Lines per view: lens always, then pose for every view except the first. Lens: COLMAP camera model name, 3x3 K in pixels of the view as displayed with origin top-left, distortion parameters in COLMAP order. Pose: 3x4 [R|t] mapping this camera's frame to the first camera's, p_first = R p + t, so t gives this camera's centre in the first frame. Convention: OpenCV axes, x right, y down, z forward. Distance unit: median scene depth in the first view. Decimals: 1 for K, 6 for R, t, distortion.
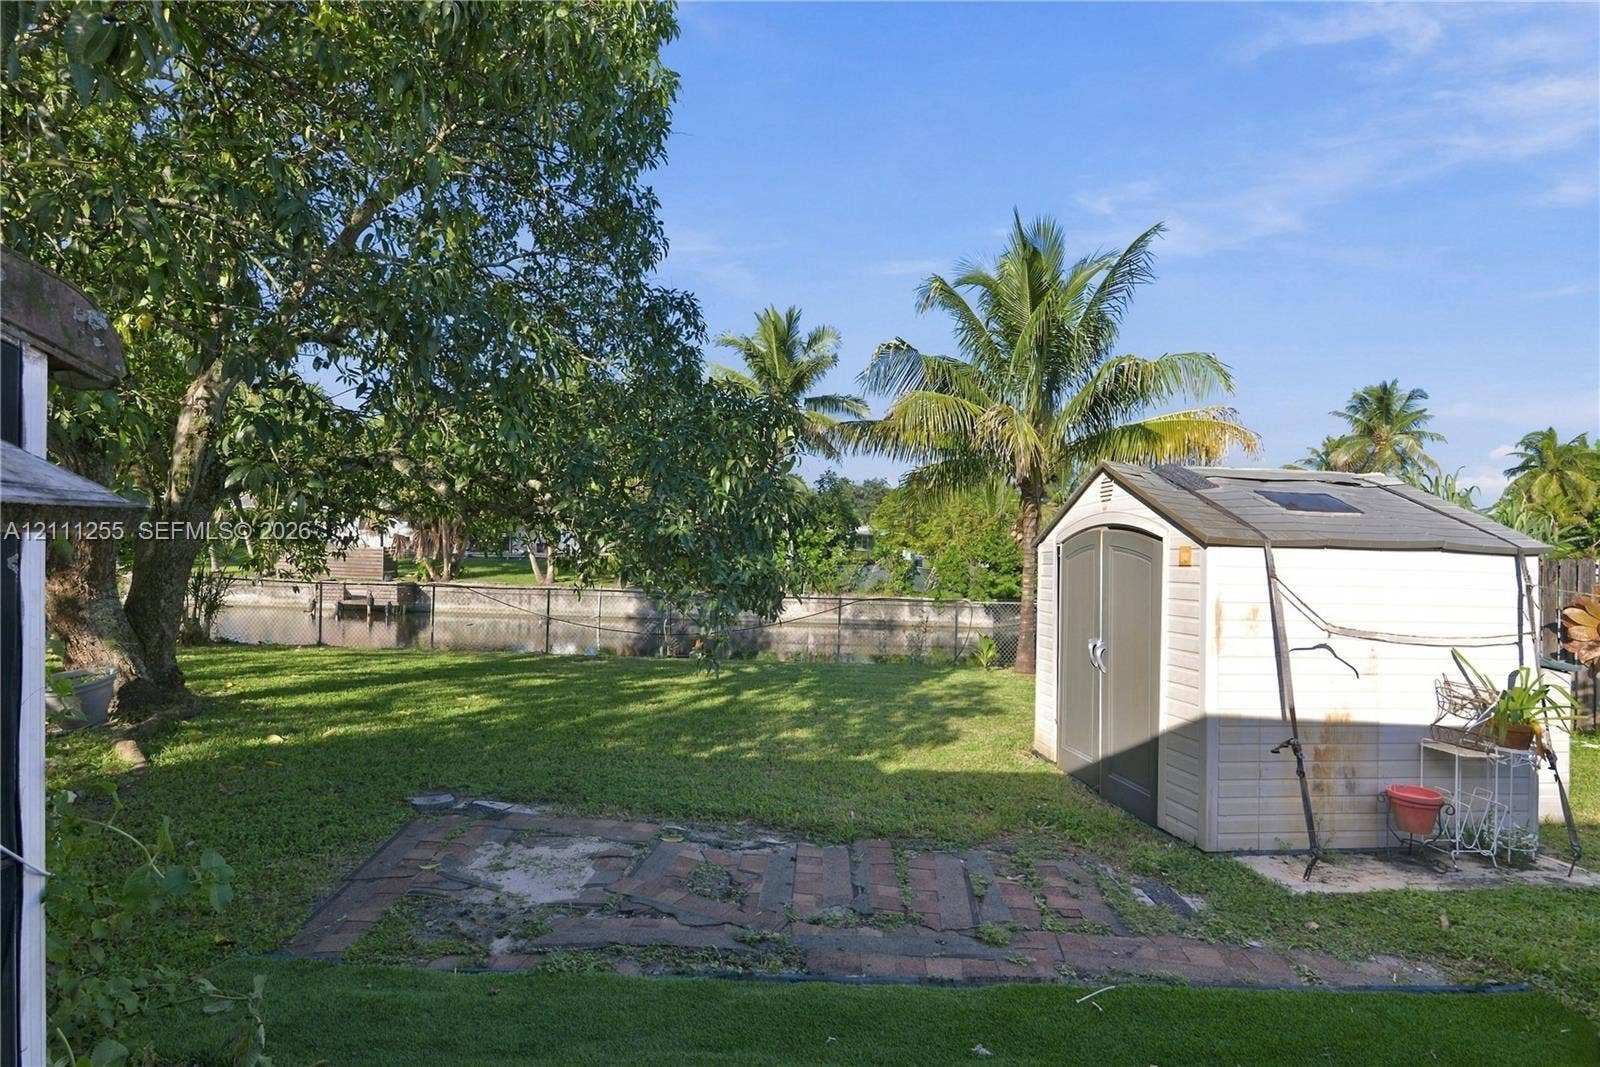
lens RADIAL K [[752.5, 0, 794.1], [0, 752.5, 547.2], [0, 0, 1]] dist [-0.015688, -0.000208]
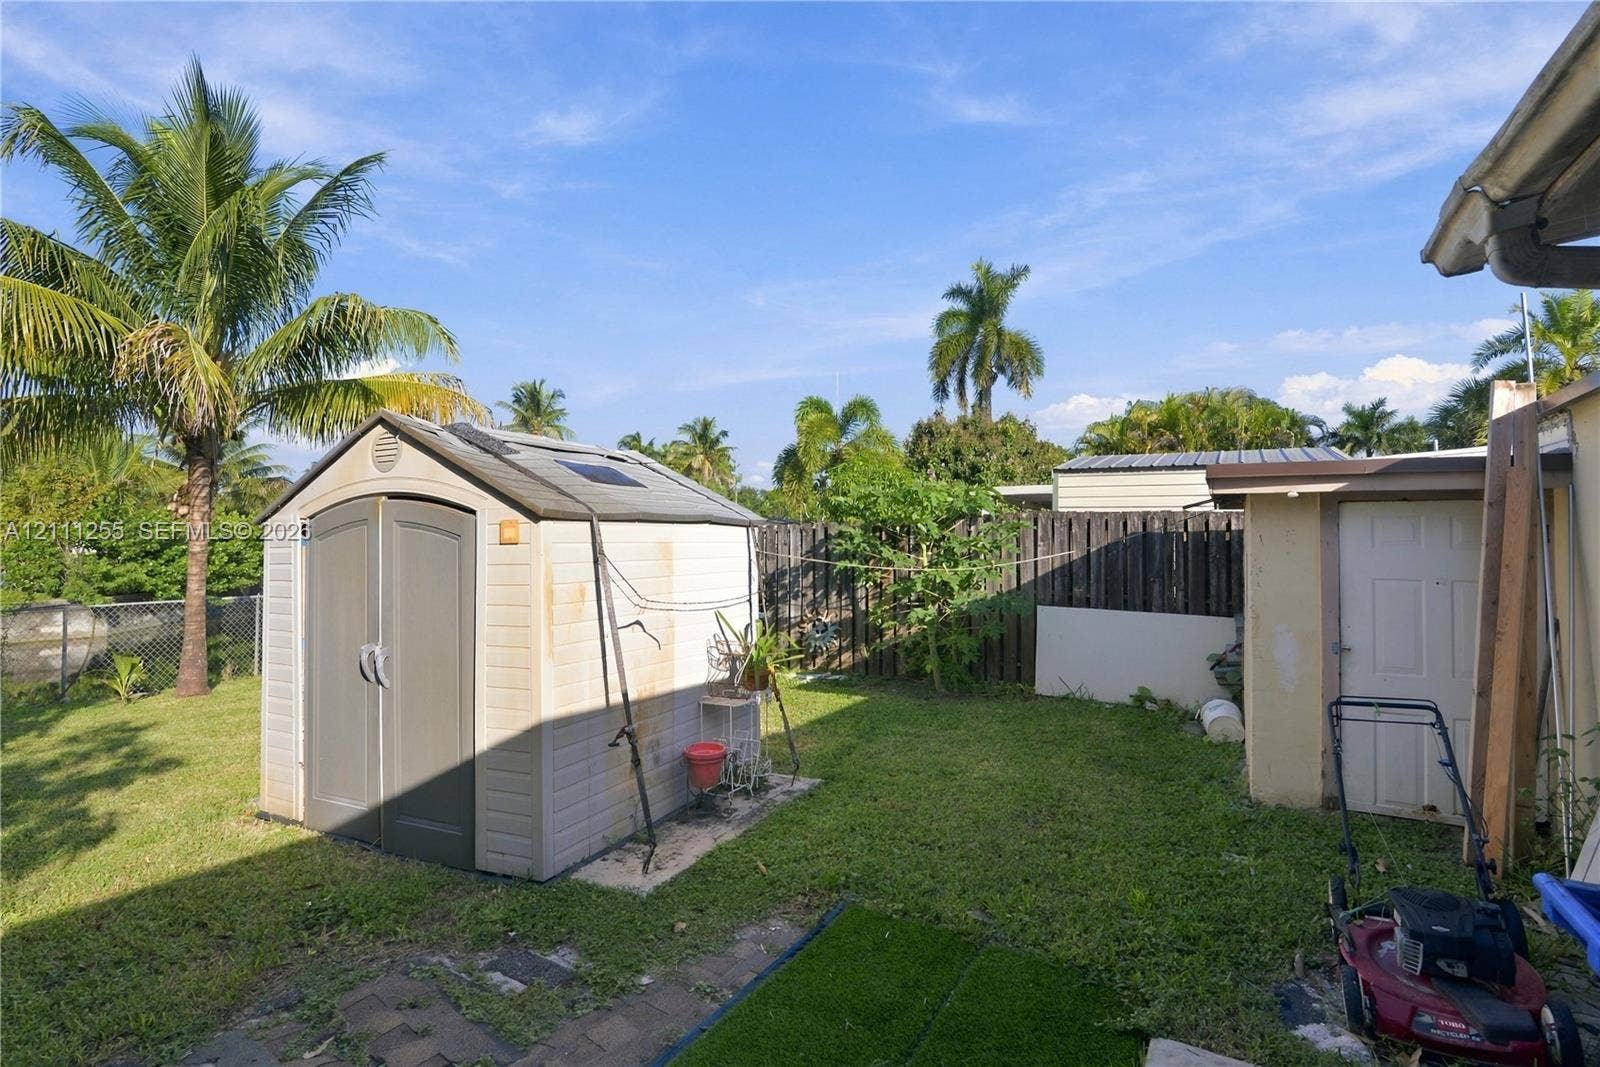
lens RADIAL K [[759.3, 0, 796.2], [0, 759.3, 522.3], [0, 0, 1]] dist [-0.018558, -0.000393]
pose [[0.523726, -0.006992, 0.851858, -0.019235], [0.008496, 0.999959, 0.002984, 0.000655], [-0.851845, 0.005675, 0.523764, 0.252950]]
